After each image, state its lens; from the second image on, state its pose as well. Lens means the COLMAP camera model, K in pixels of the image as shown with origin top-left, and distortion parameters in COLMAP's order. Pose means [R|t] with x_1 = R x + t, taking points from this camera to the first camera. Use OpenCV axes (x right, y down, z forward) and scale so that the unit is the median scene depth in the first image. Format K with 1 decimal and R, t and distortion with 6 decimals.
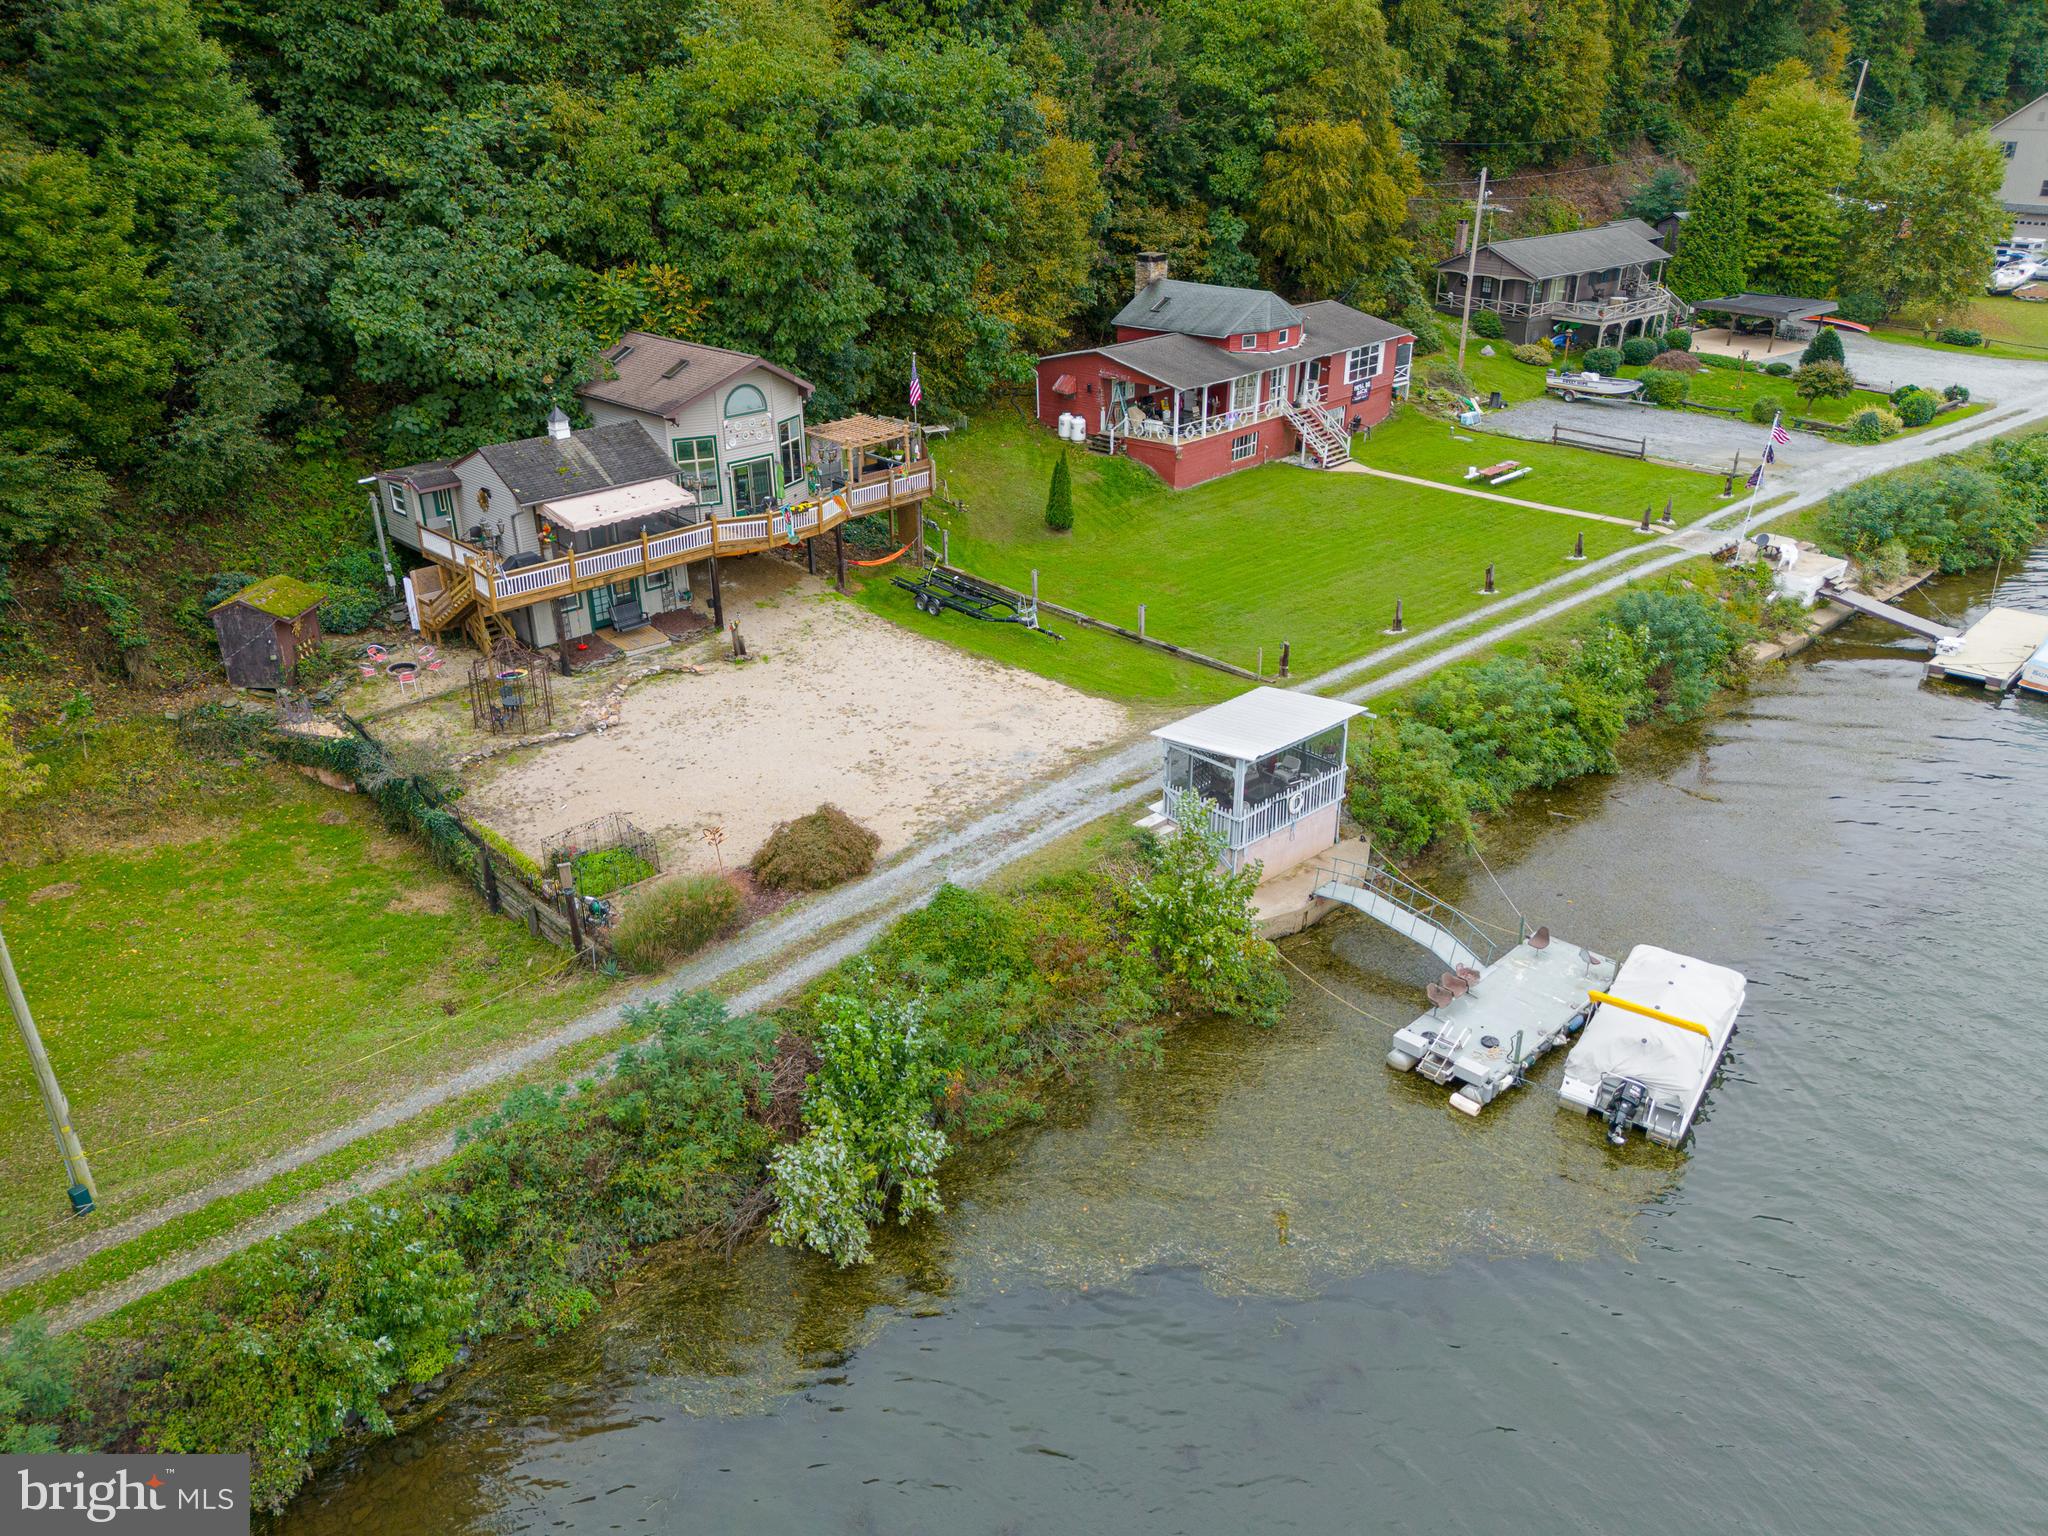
lens RADIAL K [[1511.2, 0, 1030.1], [0, 1511.2, 766.5], [0, 0, 1]] dist [0.071472, -0.066691]
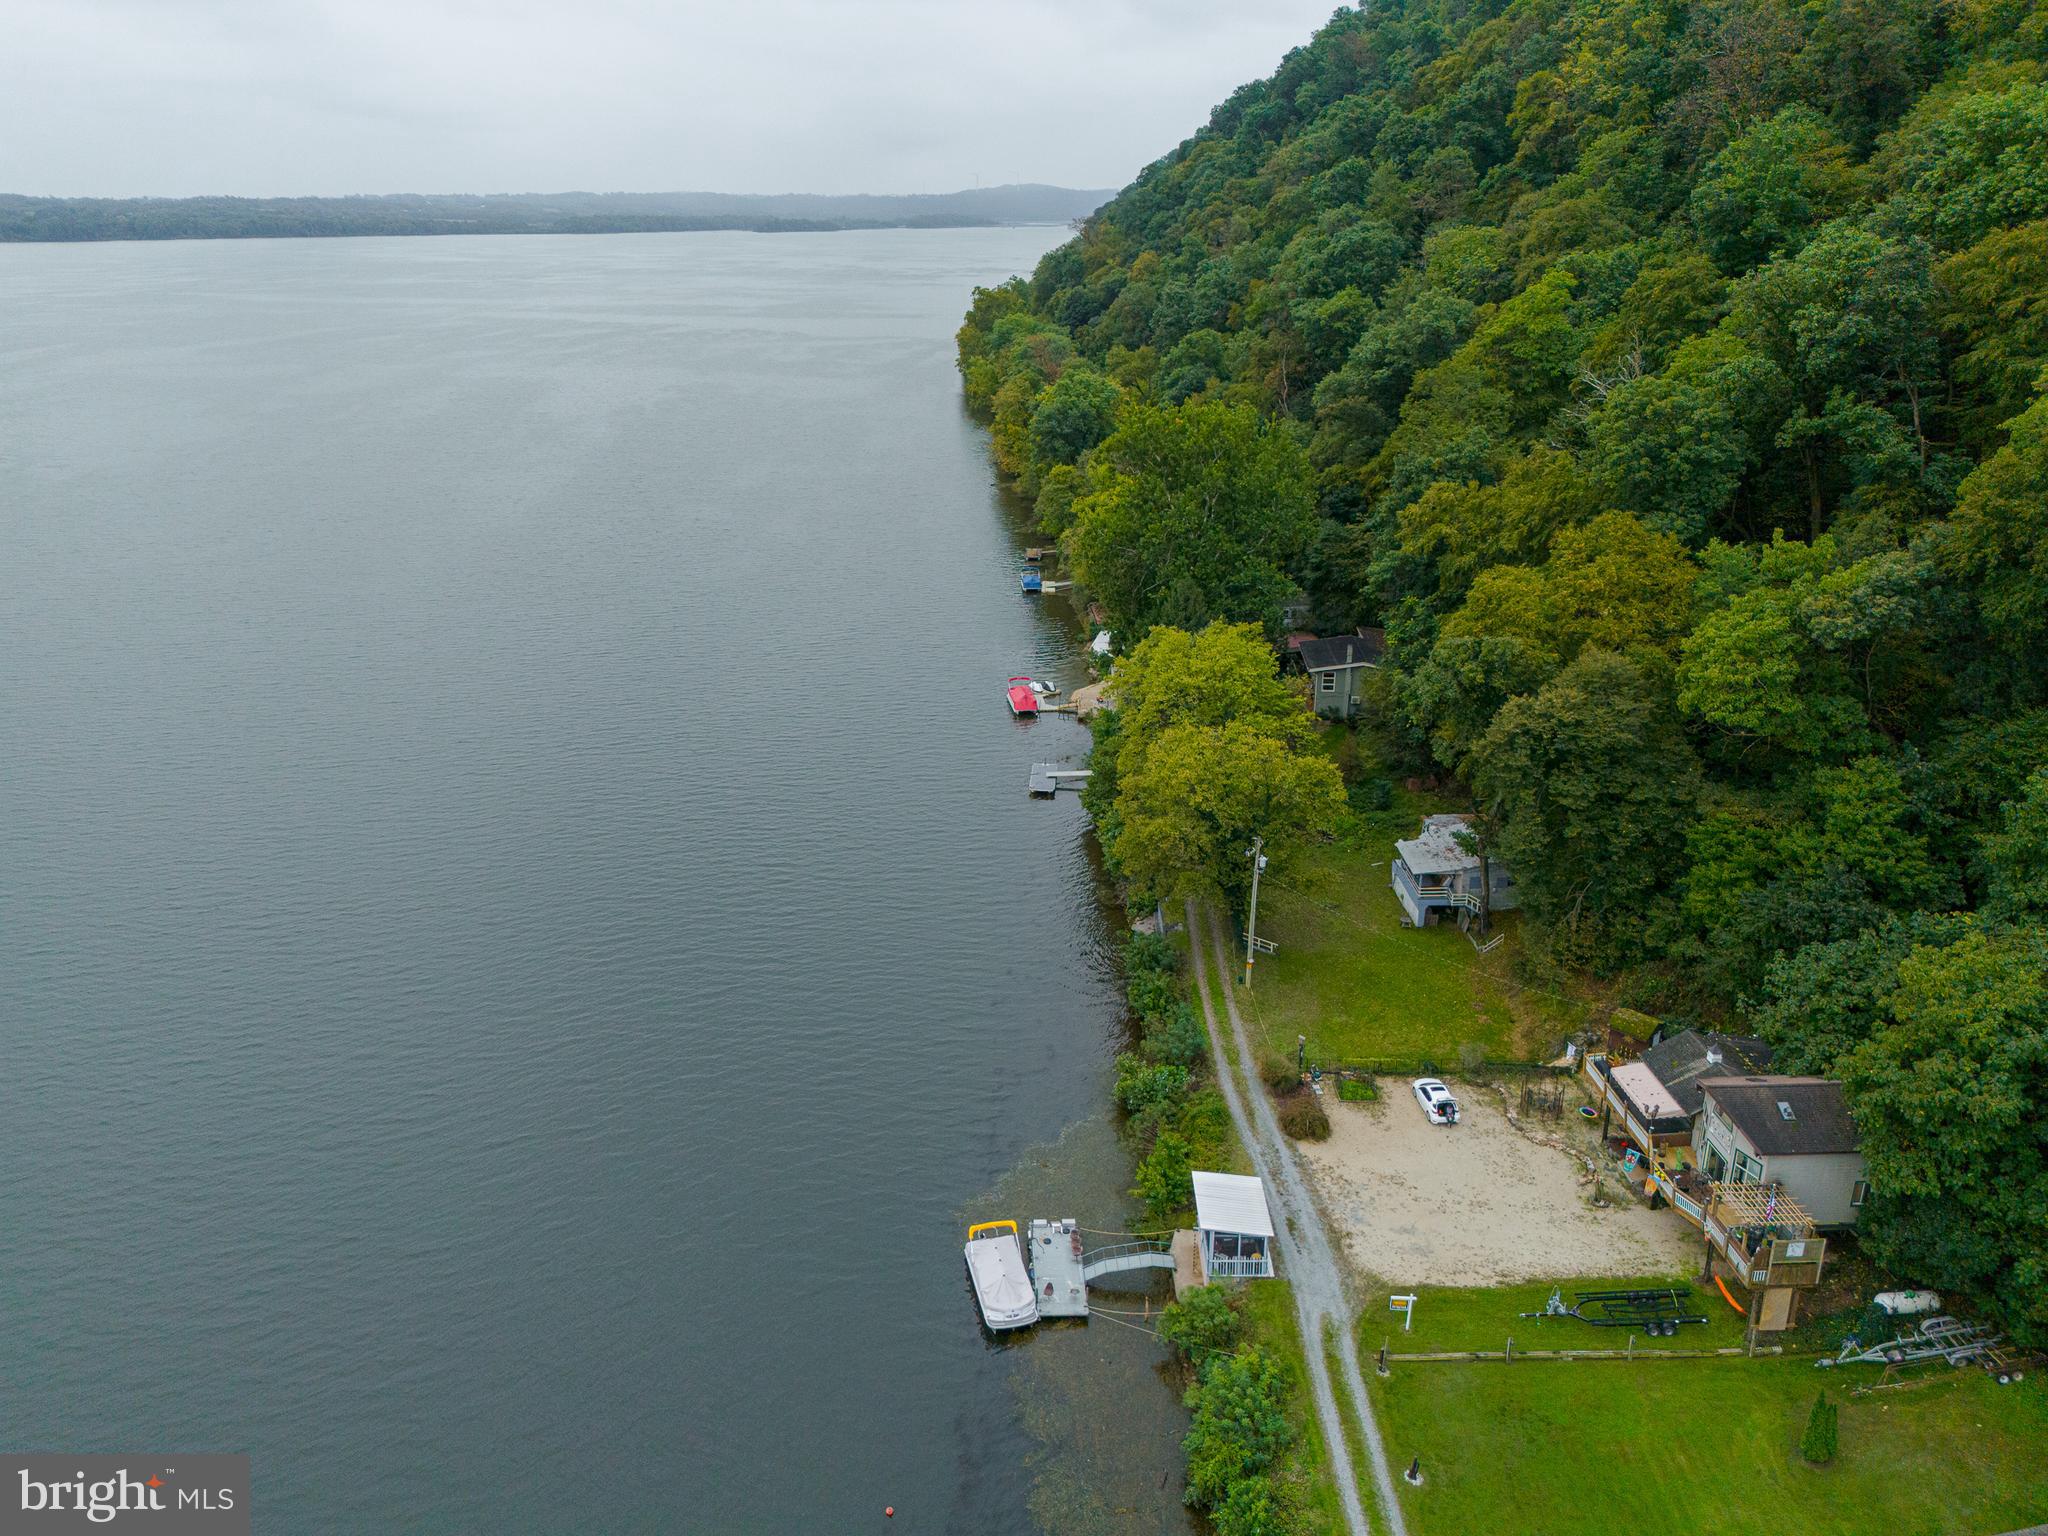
lens RADIAL K [[1511.2, 0, 1030.1], [0, 1511.2, 766.5], [0, 0, 1]] dist [0.071472, -0.066691]
pose [[-0.672582, 0.262908, -0.691746, 1.105205], [-0.311749, 0.747109, 0.587061, -1.090158], [0.671153, 0.610498, -0.420531, 0.970139]]
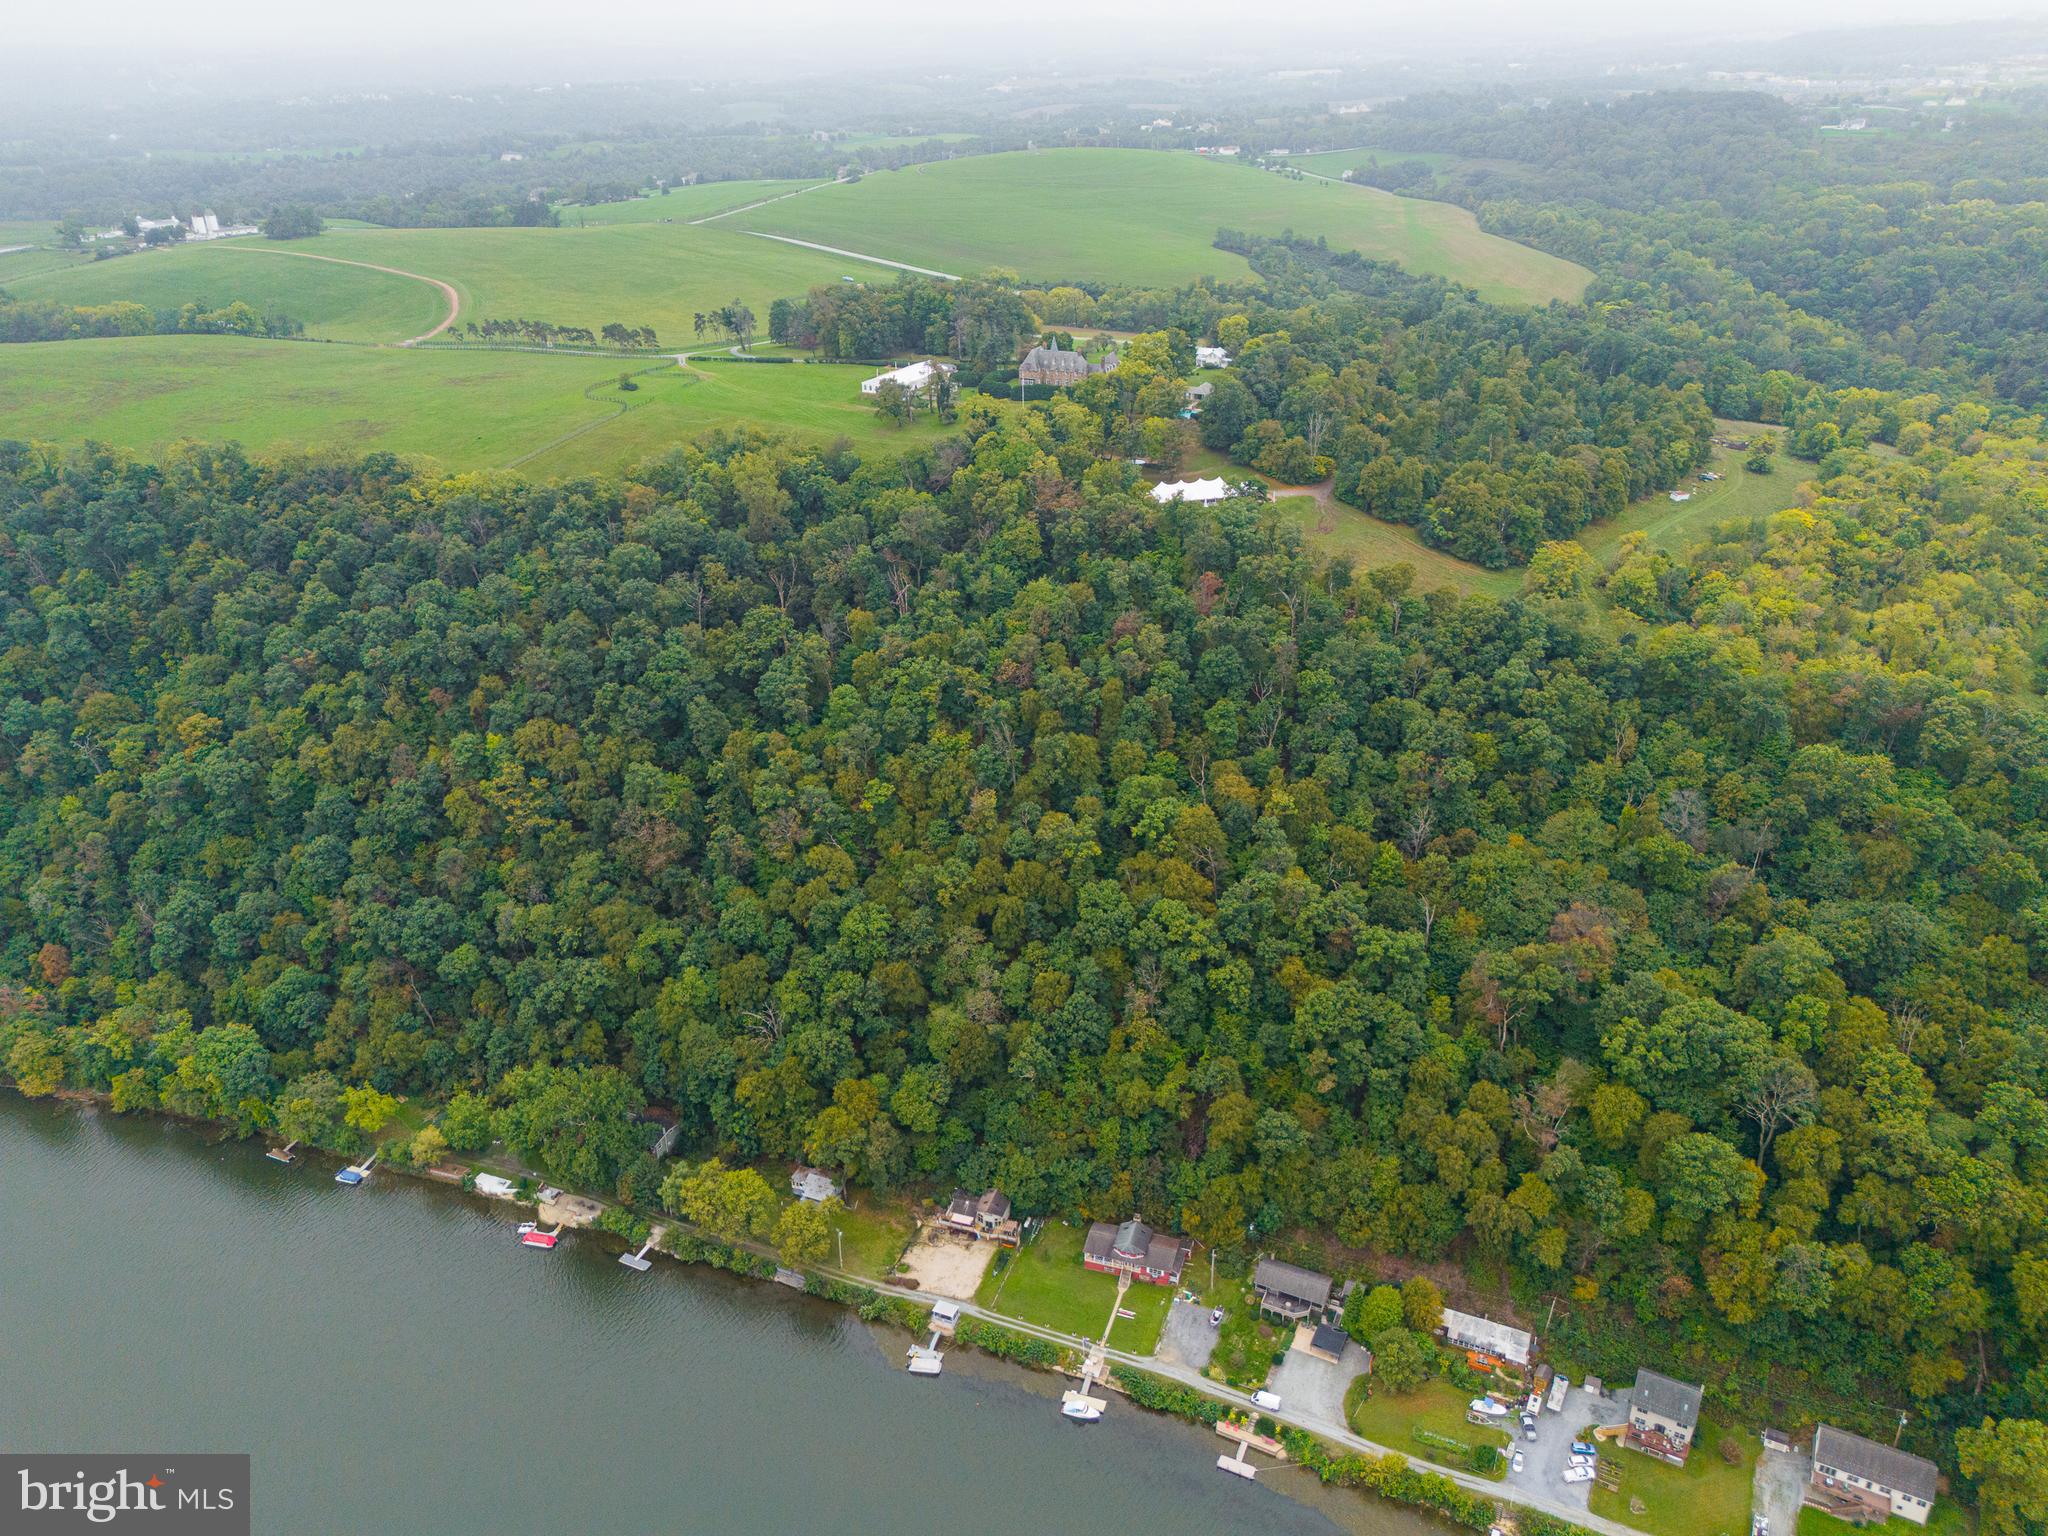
lens RADIAL K [[1511.2, 0, 1030.1], [0, 1511.2, 766.5], [0, 0, 1]] dist [0.071472, -0.066691]
pose [[0.427551, 0.401889, -0.809744, 4.199360], [-0.369952, 0.895087, 0.248909, -3.500173], [0.824824, 0.193145, 0.531375, -2.526326]]
